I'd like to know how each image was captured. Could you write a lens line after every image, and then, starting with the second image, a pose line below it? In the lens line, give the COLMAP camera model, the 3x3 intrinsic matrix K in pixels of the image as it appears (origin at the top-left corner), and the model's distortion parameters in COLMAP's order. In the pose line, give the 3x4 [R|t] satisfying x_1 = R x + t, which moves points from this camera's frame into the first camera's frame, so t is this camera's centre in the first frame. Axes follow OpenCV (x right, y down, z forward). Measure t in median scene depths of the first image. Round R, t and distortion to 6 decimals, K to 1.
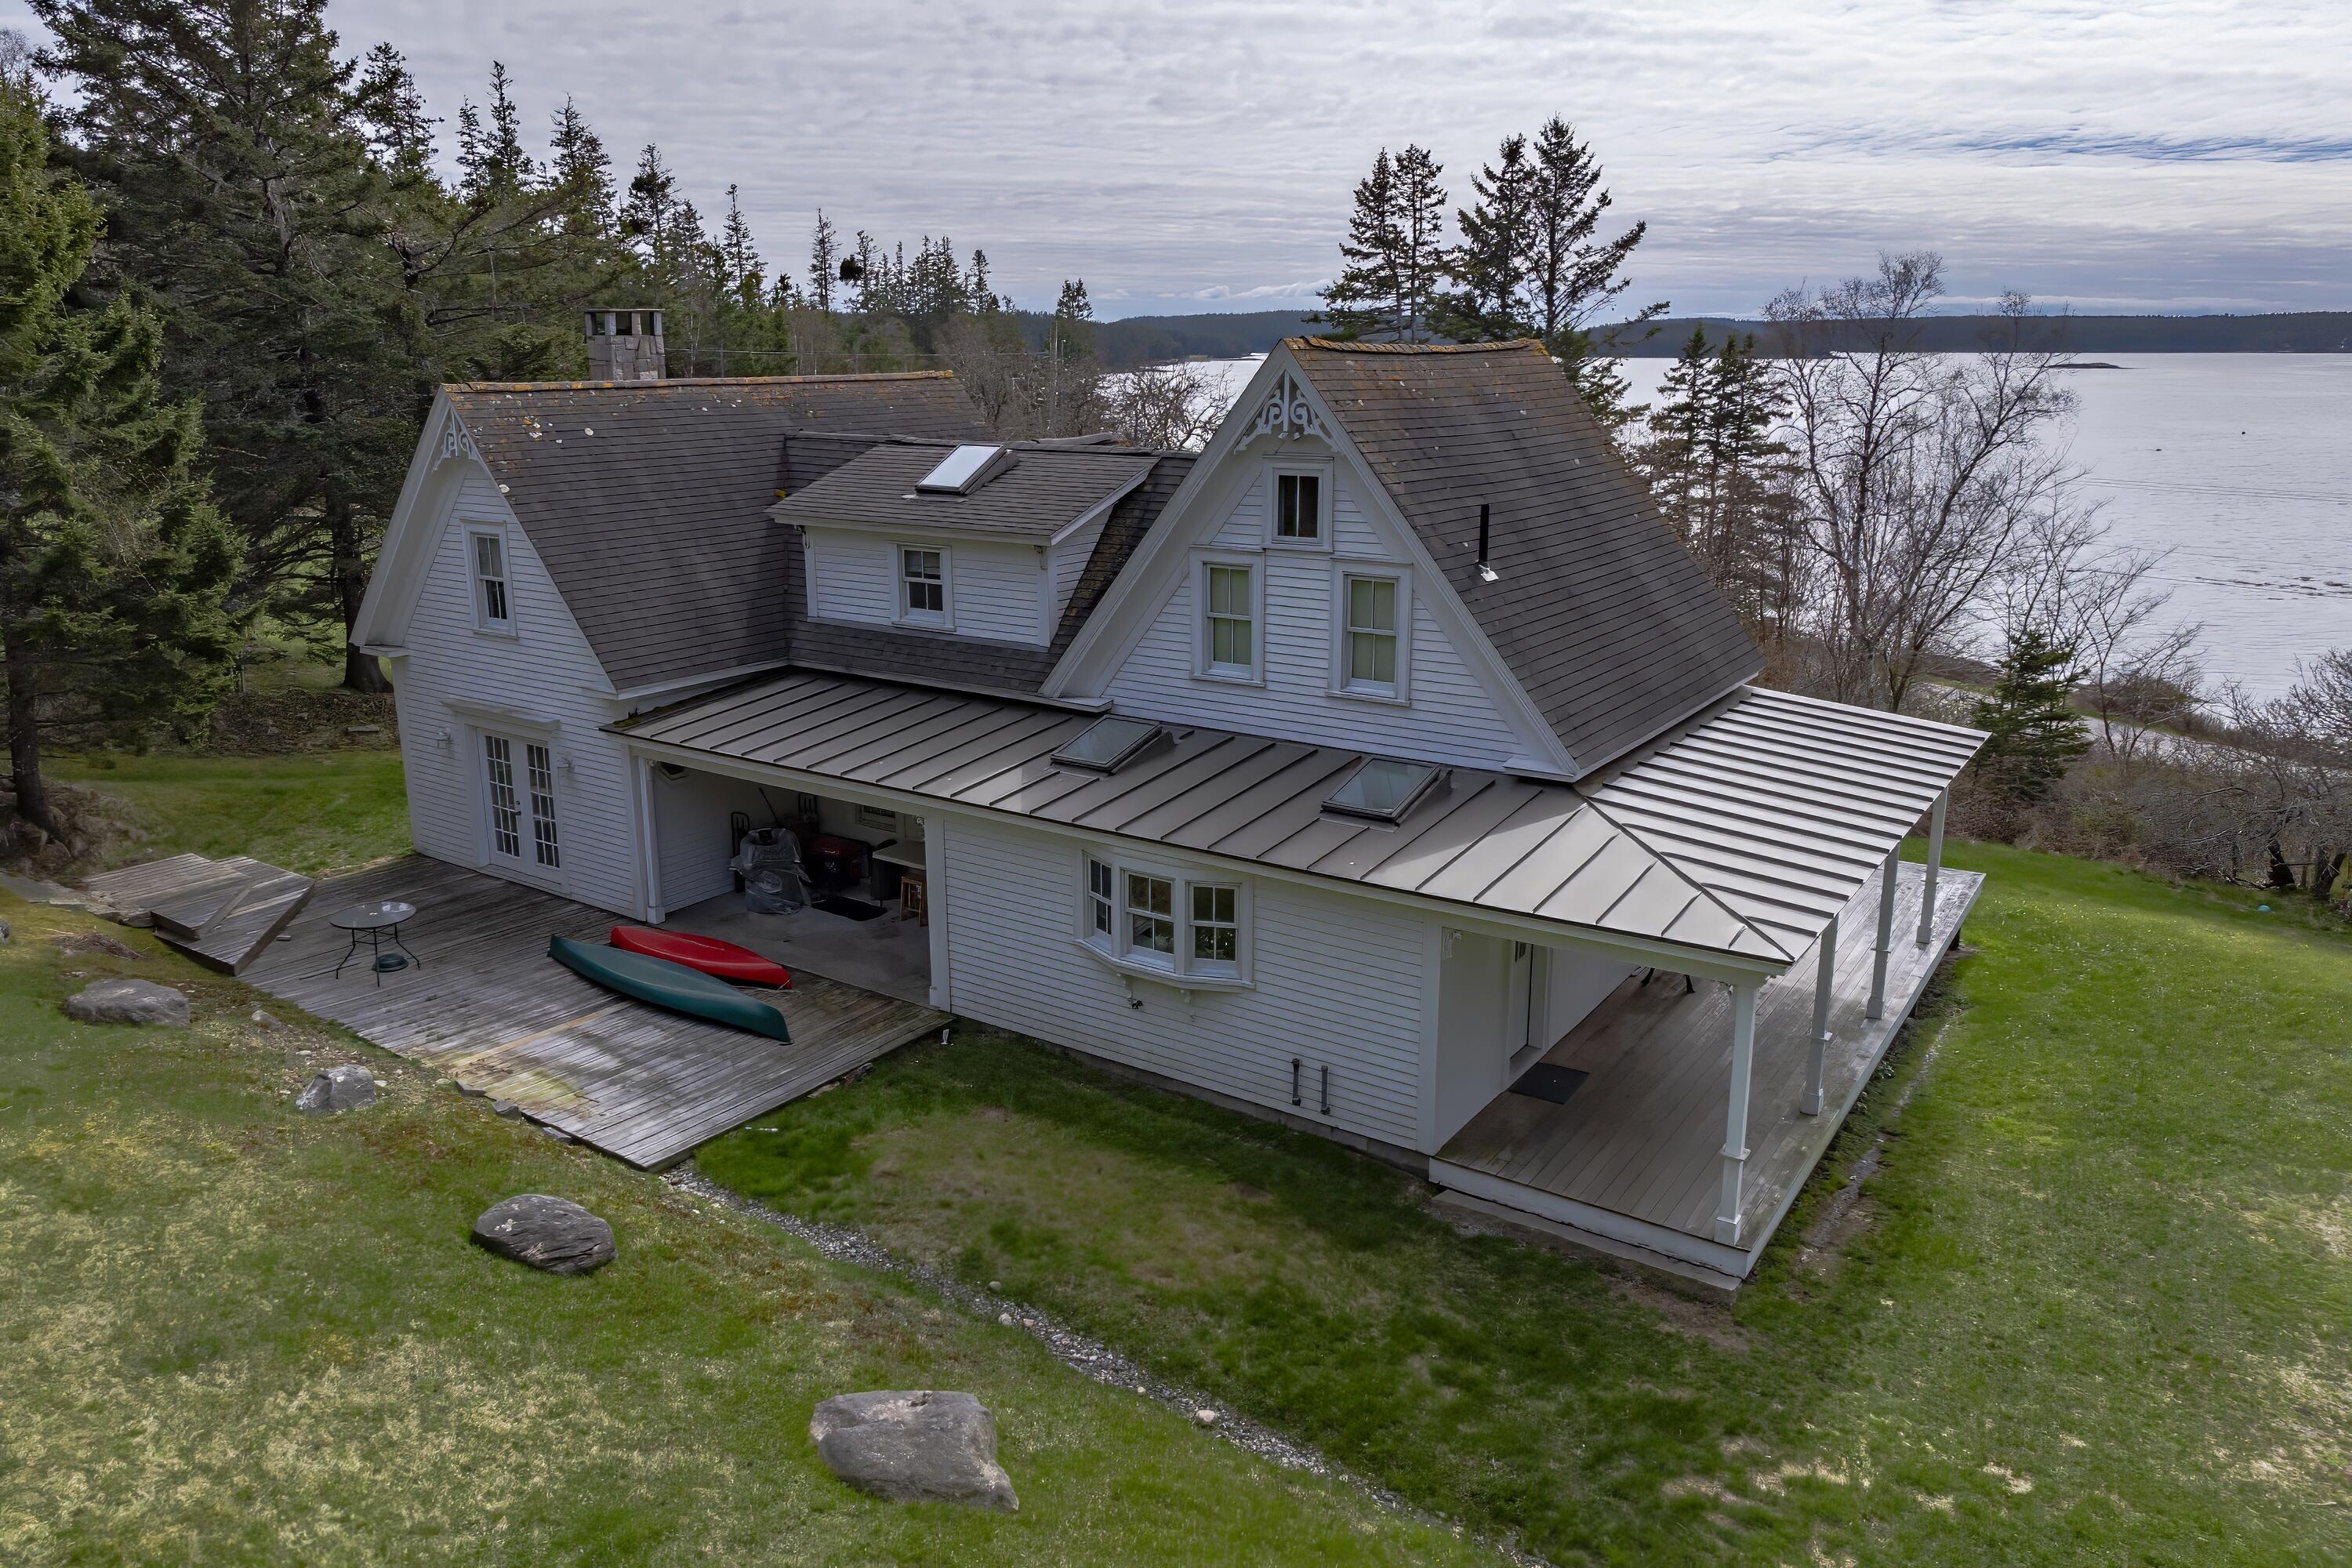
lens RADIAL K [[1627.6, 0, 1176.0], [0, 1627.6, 784.0], [0, 0, 1]] dist [-0.014554, -0.003830]
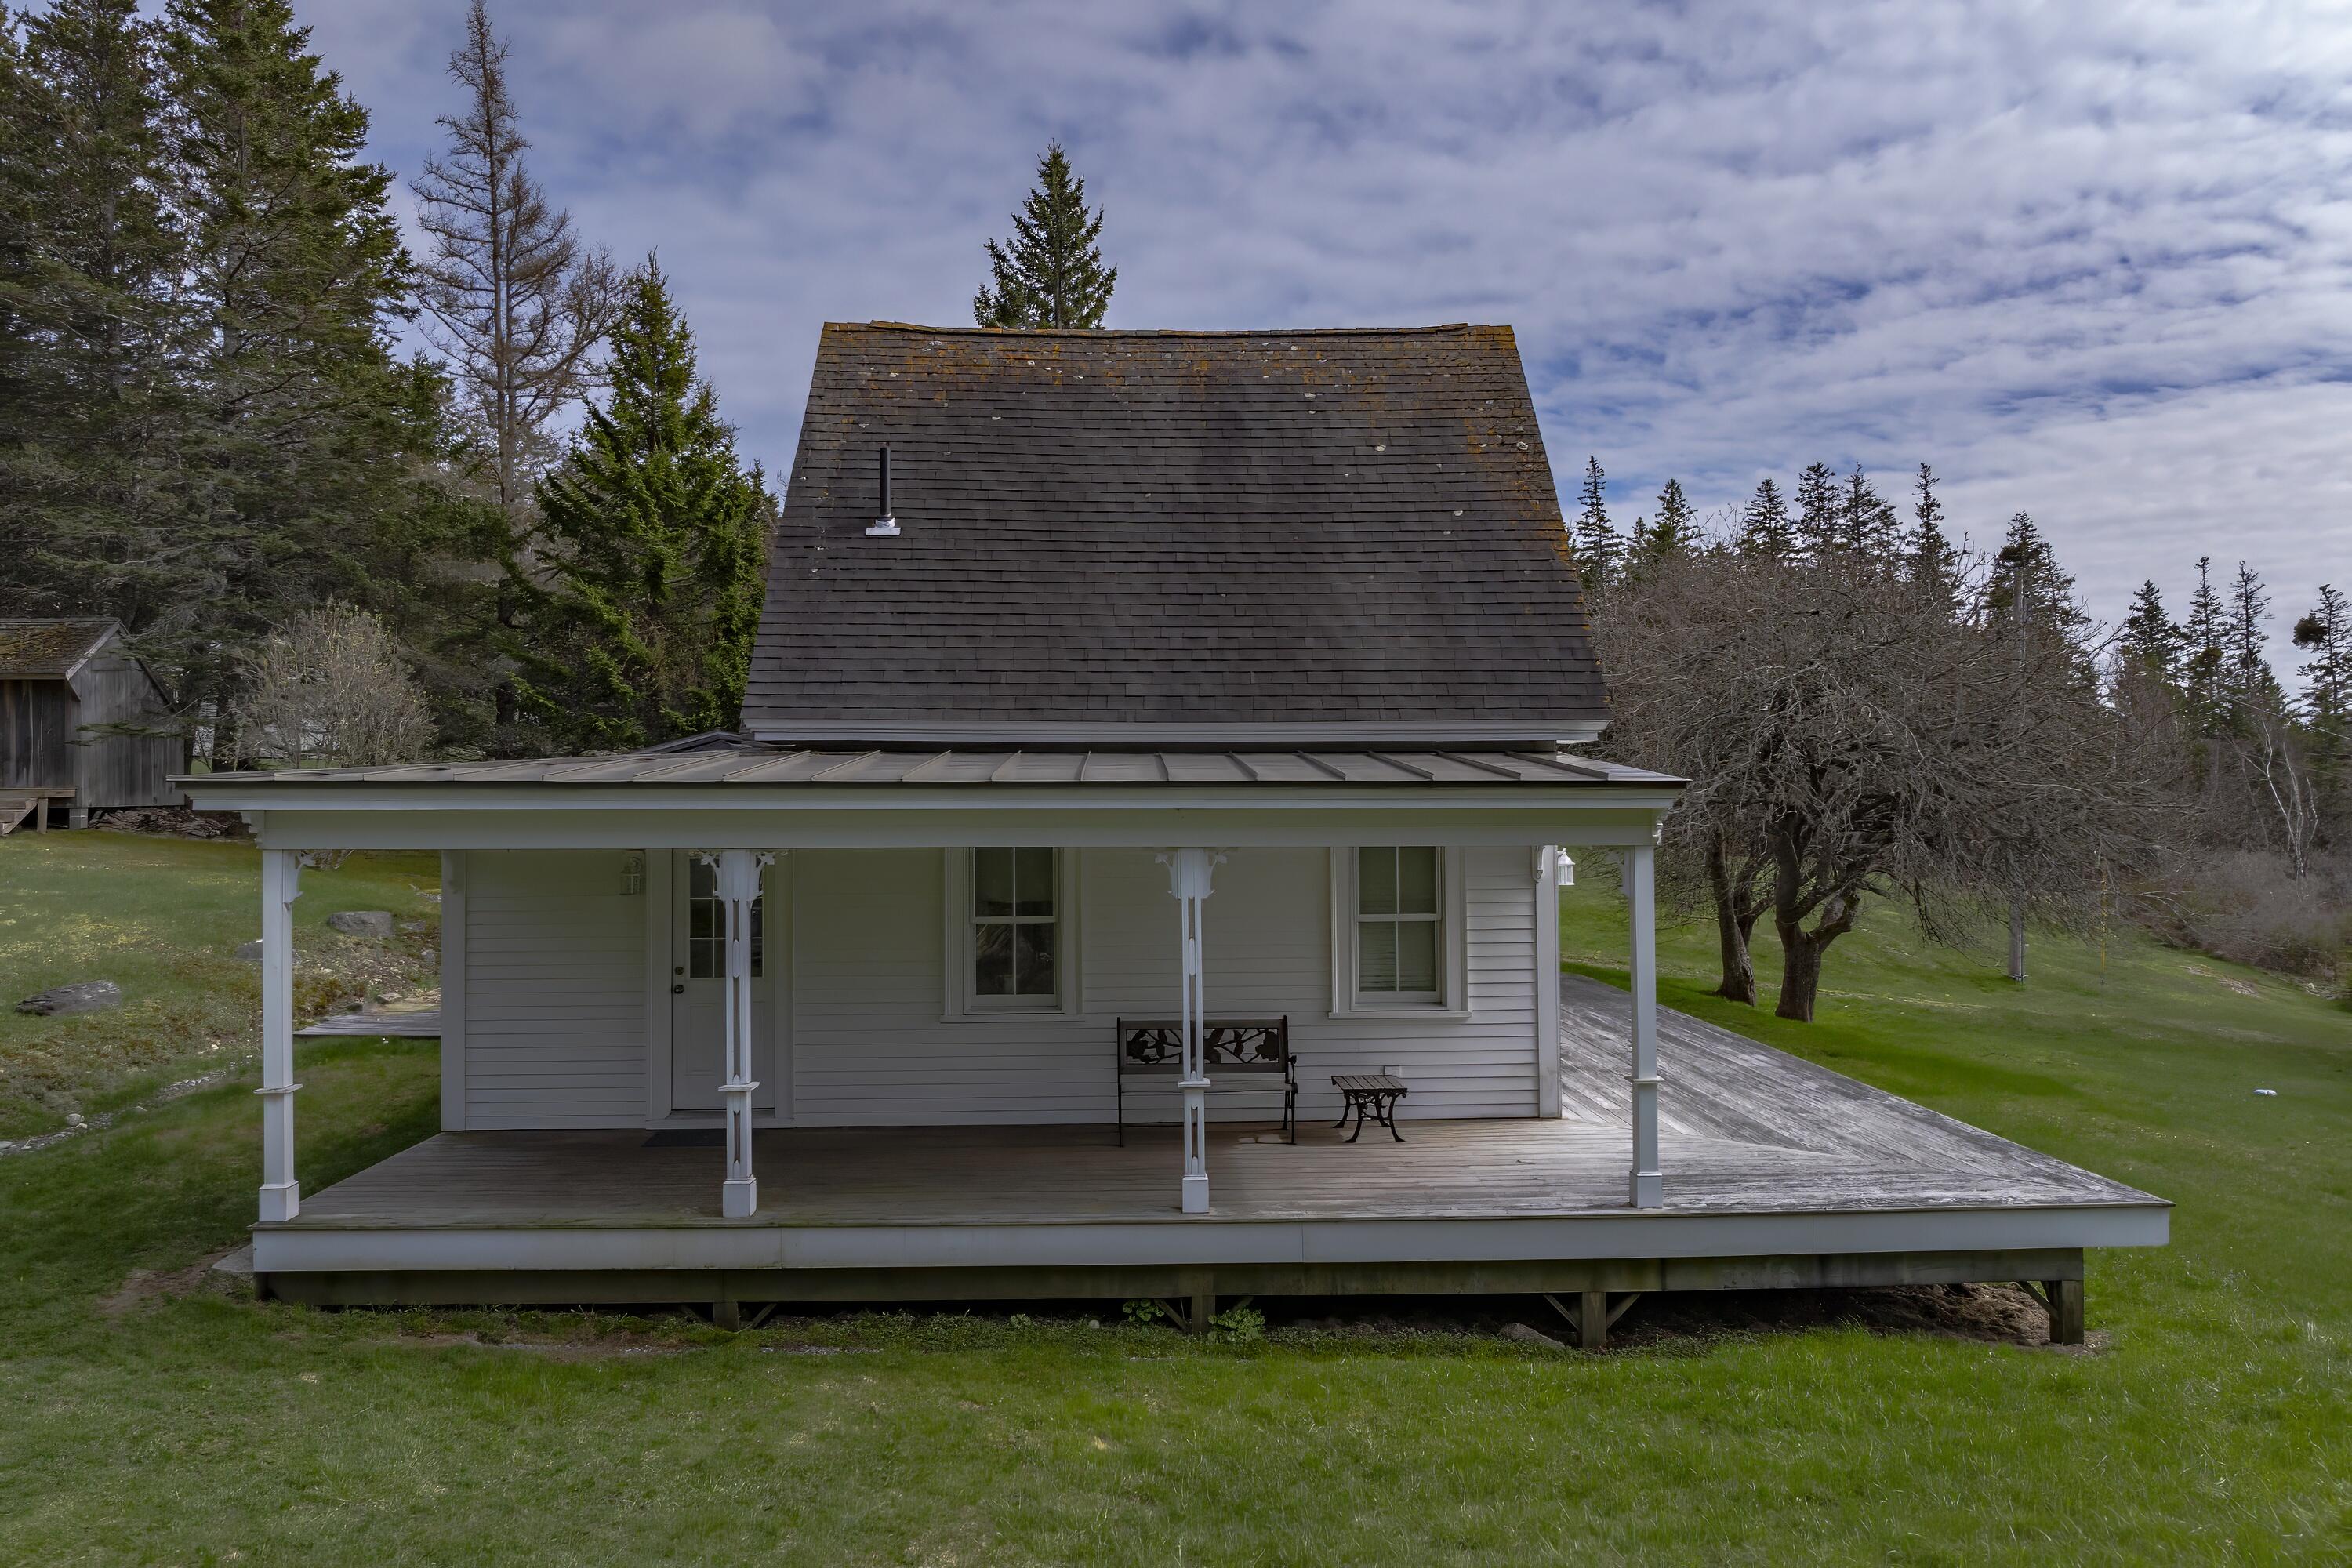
lens RADIAL K [[1627.6, 0, 1176.0], [0, 1627.6, 784.0], [0, 0, 1]] dist [-0.014554, -0.003830]
pose [[0.581585, -0.009962, -0.813425, 0.159027], [-0.208179, 0.964805, -0.160661, 0.016649], [0.786397, 0.262776, 0.559042, 0.115477]]
